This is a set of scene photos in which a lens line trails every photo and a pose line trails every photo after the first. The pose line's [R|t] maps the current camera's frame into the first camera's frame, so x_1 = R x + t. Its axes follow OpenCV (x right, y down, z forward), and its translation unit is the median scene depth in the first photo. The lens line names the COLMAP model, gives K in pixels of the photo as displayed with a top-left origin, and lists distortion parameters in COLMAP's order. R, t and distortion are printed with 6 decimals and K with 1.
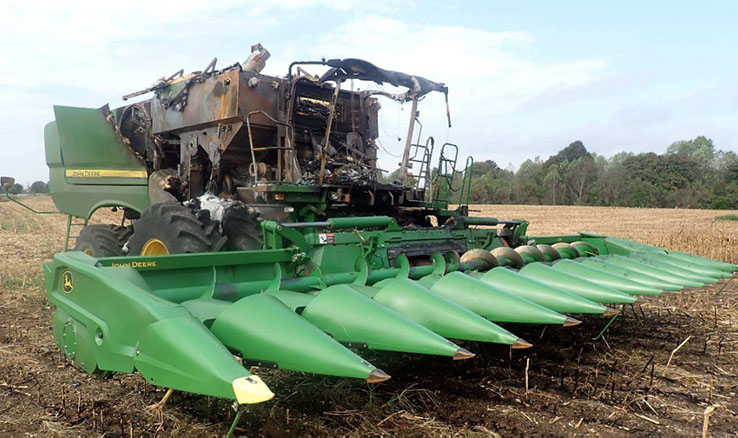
lens RADIAL K [[578.6, 0, 353.6], [0, 578.6, 246.1], [0, 0, 1]] dist [0.001396, 0.001467]
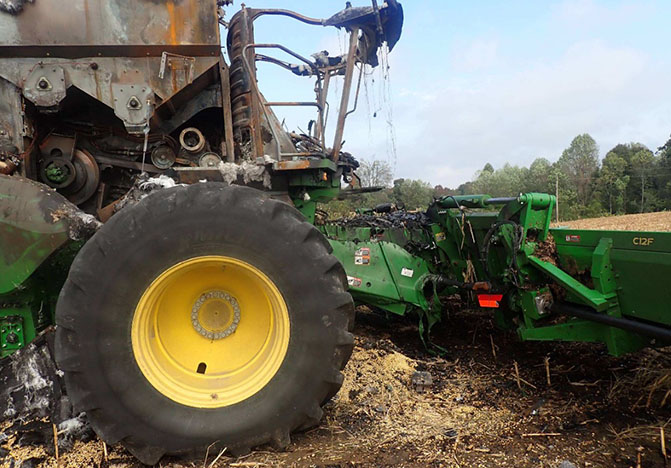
lens RADIAL K [[507.5, 0, 332.2], [0, 507.5, 250.0], [0, 0, 1]] dist [0.008138, 0.002548]
pose [[0.544581, -0.102841, 0.832379, -0.515416], [0.121267, 0.991680, 0.043184, -0.018457], [-0.829895, 0.077423, 0.552521, 0.536246]]
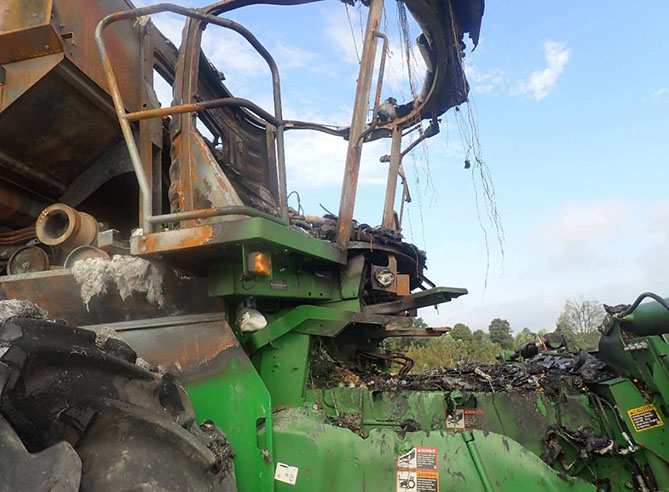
lens RADIAL K [[507.6, 0, 331.1], [0, 507.6, 250.5], [0, 0, 1]] dist [0.012612, 0.000386]
pose [[0.817249, 0.065771, 0.572519, -0.194078], [0.129920, 0.946862, -0.294232, -0.013171], [-0.561448, 0.314842, 0.765278, 0.643562]]
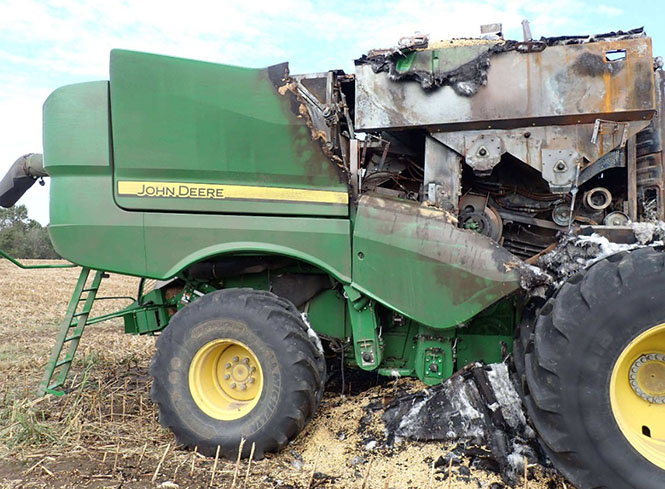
lens RADIAL K [[504.6, 0, 332.5], [0, 504.6, 244.5], [0, 0, 1]] dist [0.008880, -0.001441]
pose [[0.850808, 0.023527, 0.524950, -0.663517], [0.030886, 0.995031, -0.094652, -0.035215], [-0.524569, 0.096744, 0.845854, 0.632212]]
